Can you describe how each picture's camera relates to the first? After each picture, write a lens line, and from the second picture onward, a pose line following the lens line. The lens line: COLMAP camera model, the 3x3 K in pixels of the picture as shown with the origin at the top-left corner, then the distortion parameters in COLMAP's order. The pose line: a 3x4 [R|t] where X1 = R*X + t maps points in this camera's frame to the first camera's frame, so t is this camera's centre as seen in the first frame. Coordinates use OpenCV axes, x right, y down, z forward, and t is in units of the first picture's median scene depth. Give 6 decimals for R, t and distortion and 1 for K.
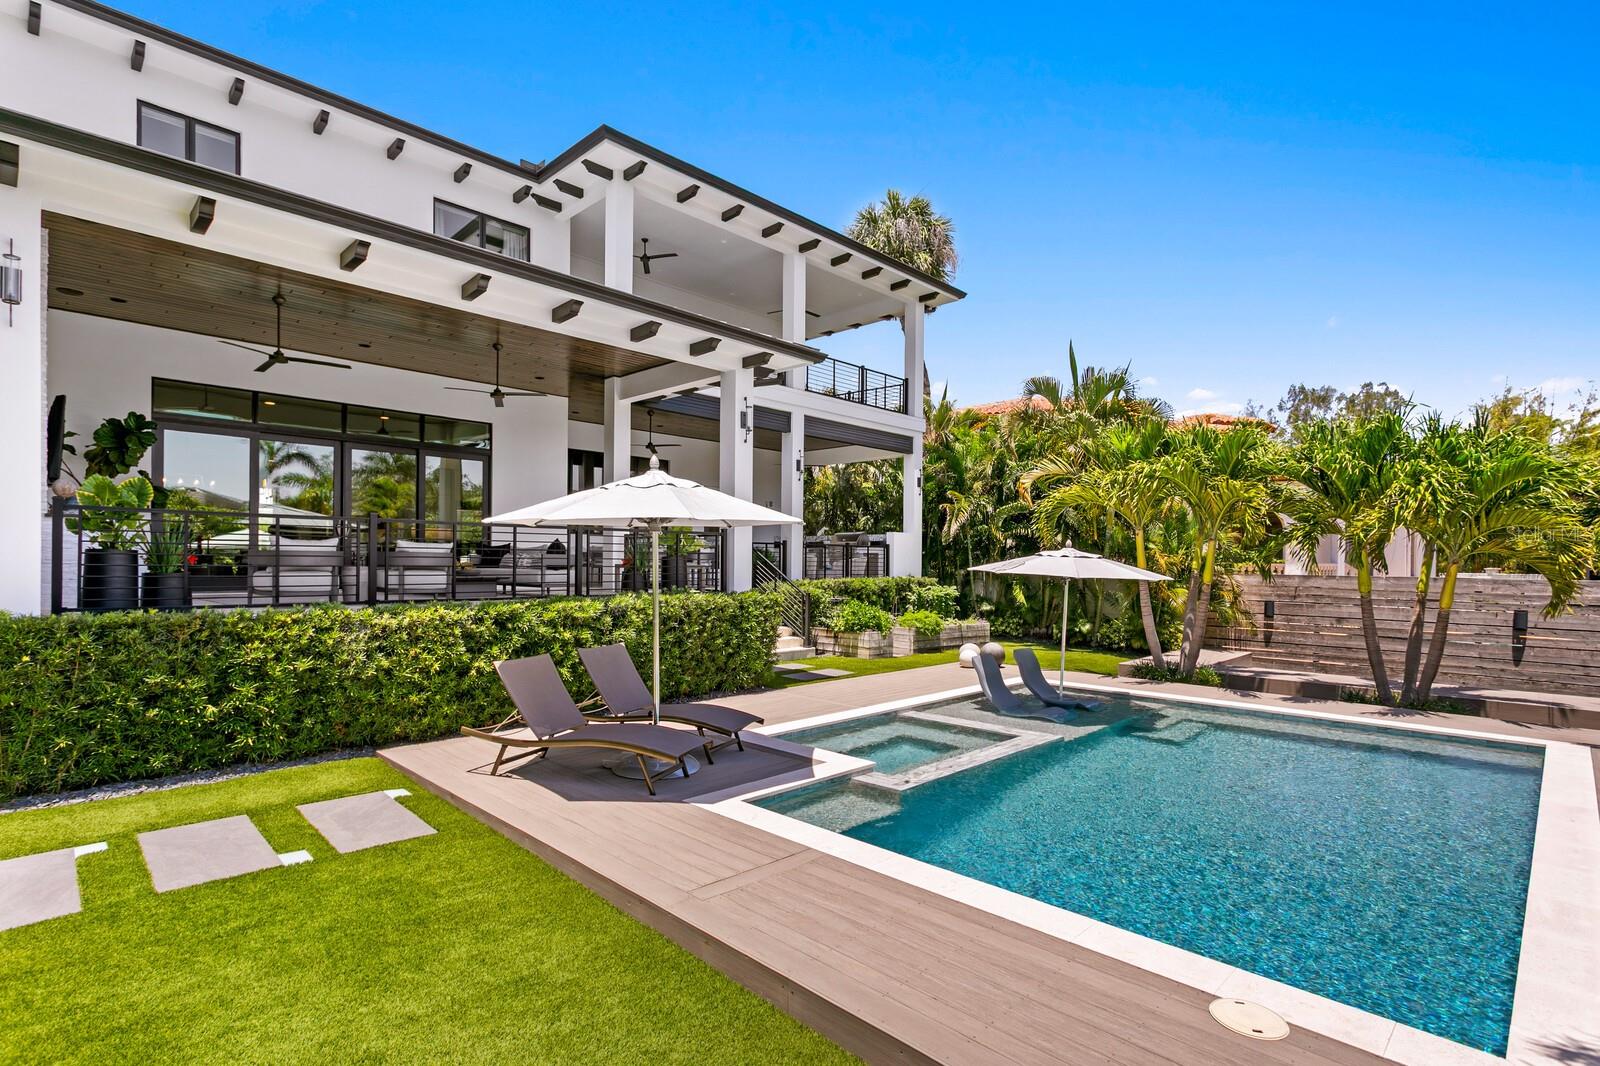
lens RADIAL K [[768.6, 0, 772.3], [0, 768.6, 561.1], [0, 0, 1]] dist [0.001506, 0.000273]
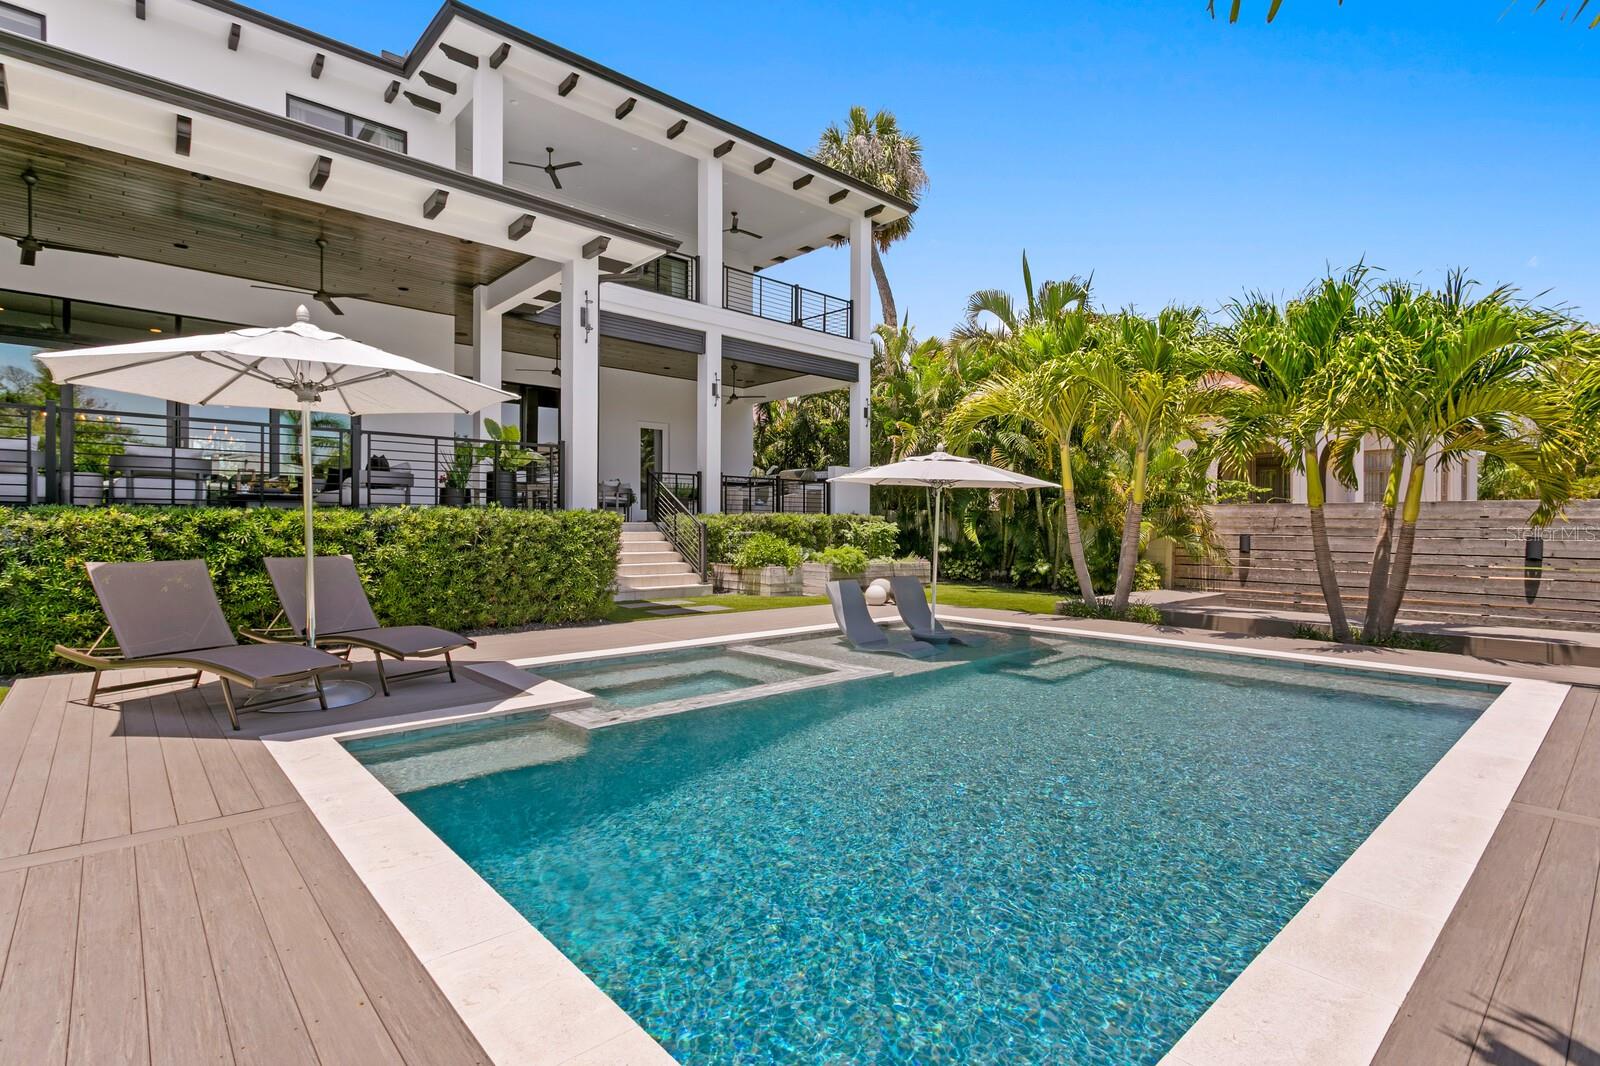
lens RADIAL K [[759.9, 0, 773.3], [0, 759.9, 523.7], [0, 0, 1]] dist [0.005749, 0.000475]
pose [[0.998476, -0.005508, -0.054914, 0.191370], [0.005397, 0.999983, -0.002174, 0.047359], [0.054925, 0.001874, 0.998489, 0.123695]]
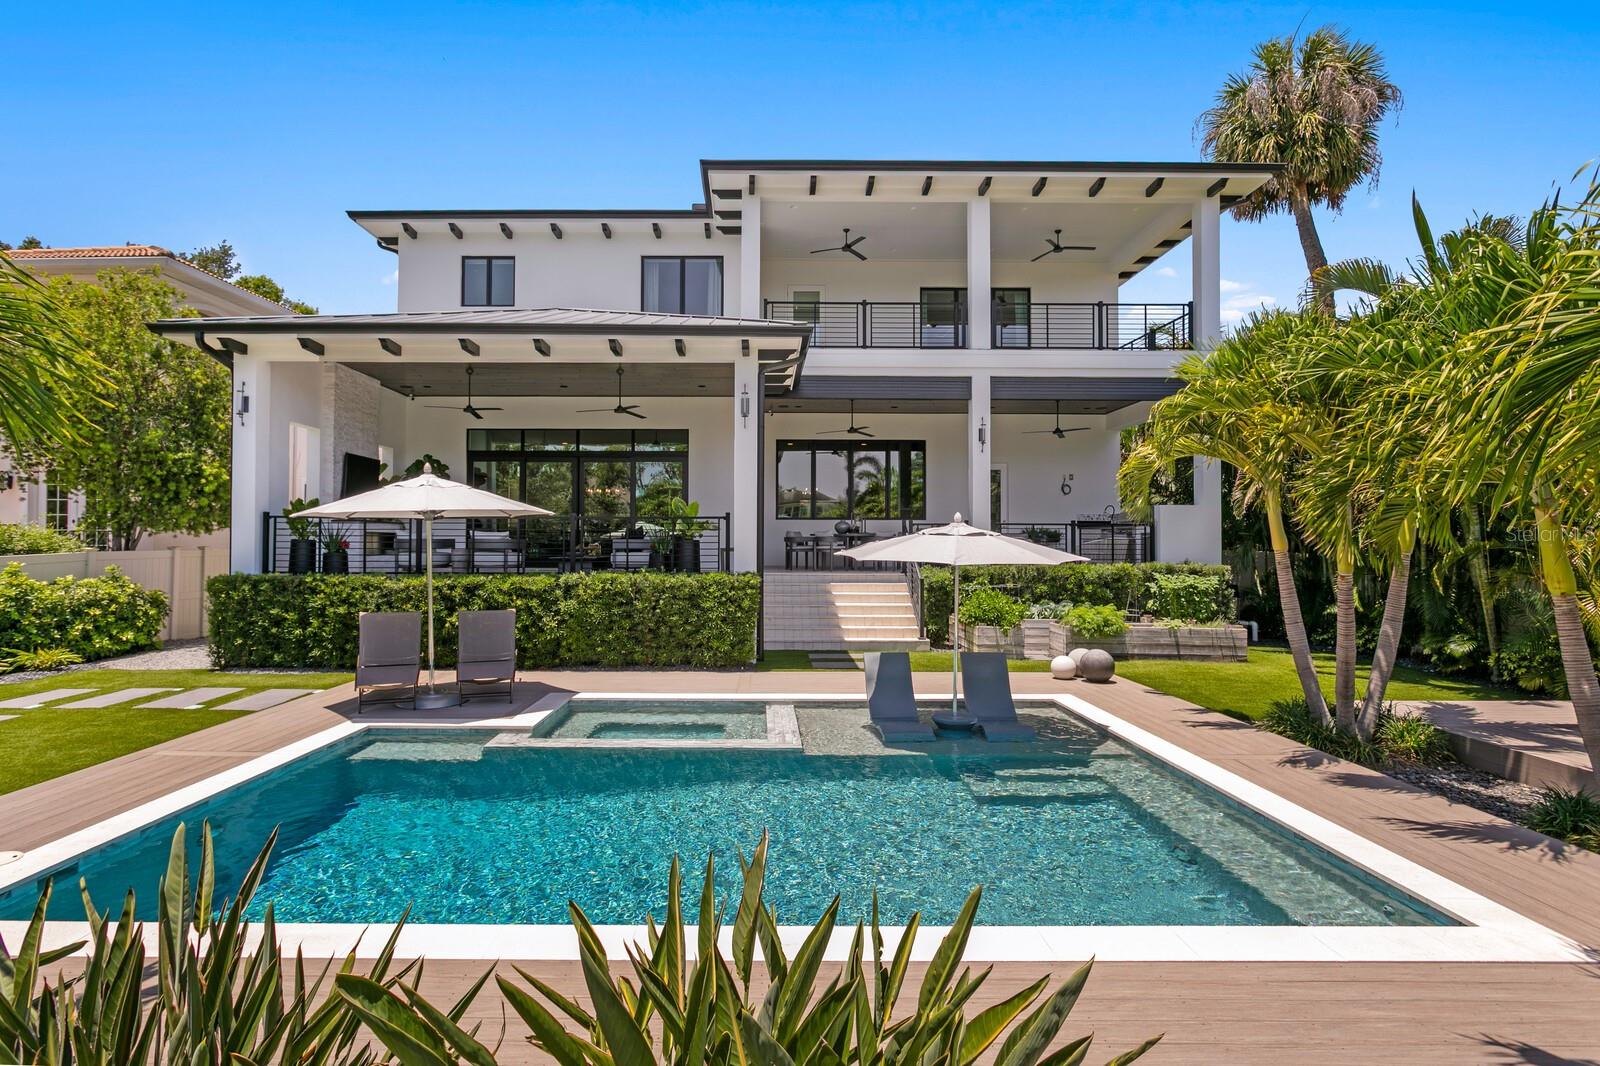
lens RADIAL K [[798.9, 0, 777.1], [0, 798.9, 531.5], [0, 0, 1]] dist [-0.018825, 0.000101]
pose [[0.718988, -0.019708, -0.694743, 0.624343], [0.005438, 0.999727, -0.022732, 0.007163], [0.695001, 0.012566, 0.718899, 0.226496]]
